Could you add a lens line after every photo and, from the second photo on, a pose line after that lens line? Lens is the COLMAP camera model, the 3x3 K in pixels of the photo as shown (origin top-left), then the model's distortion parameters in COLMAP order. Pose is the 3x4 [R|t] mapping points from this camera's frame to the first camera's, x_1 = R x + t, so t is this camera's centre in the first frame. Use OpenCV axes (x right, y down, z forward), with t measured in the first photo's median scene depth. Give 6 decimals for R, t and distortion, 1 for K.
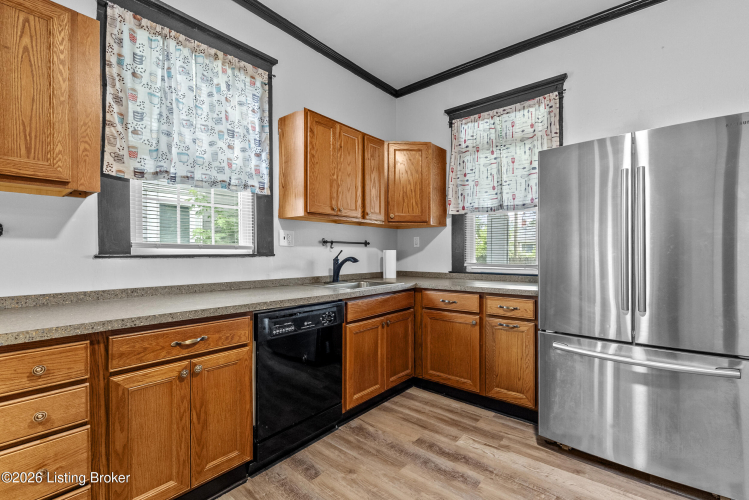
lens RADIAL K [[333.7, 0, 373.9], [0, 333.7, 254.1], [0, 0, 1]] dist [-0.004788, 0.000530]
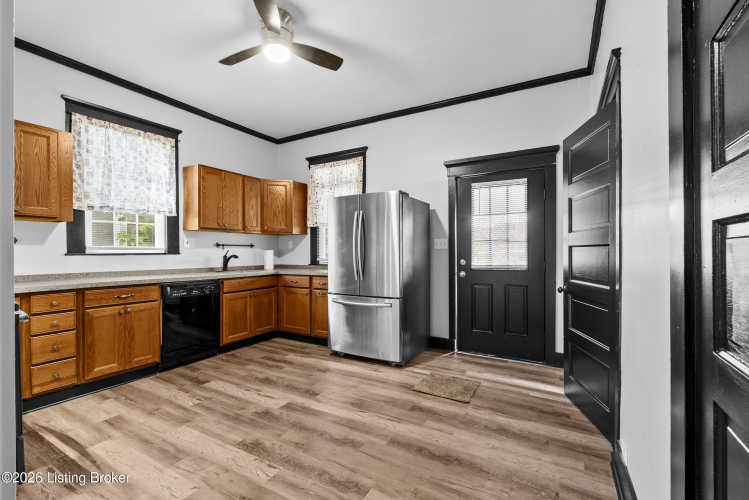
lens RADIAL K [[333.7, 0, 373.9], [0, 333.7, 254.1], [0, 0, 1]] dist [-0.004788, 0.000530]
pose [[0.986370, -0.001165, 0.164538, 0.486490], [0.000514, 0.999992, 0.003998, -0.000878], [-0.164542, -0.003859, 0.986363, -0.992894]]
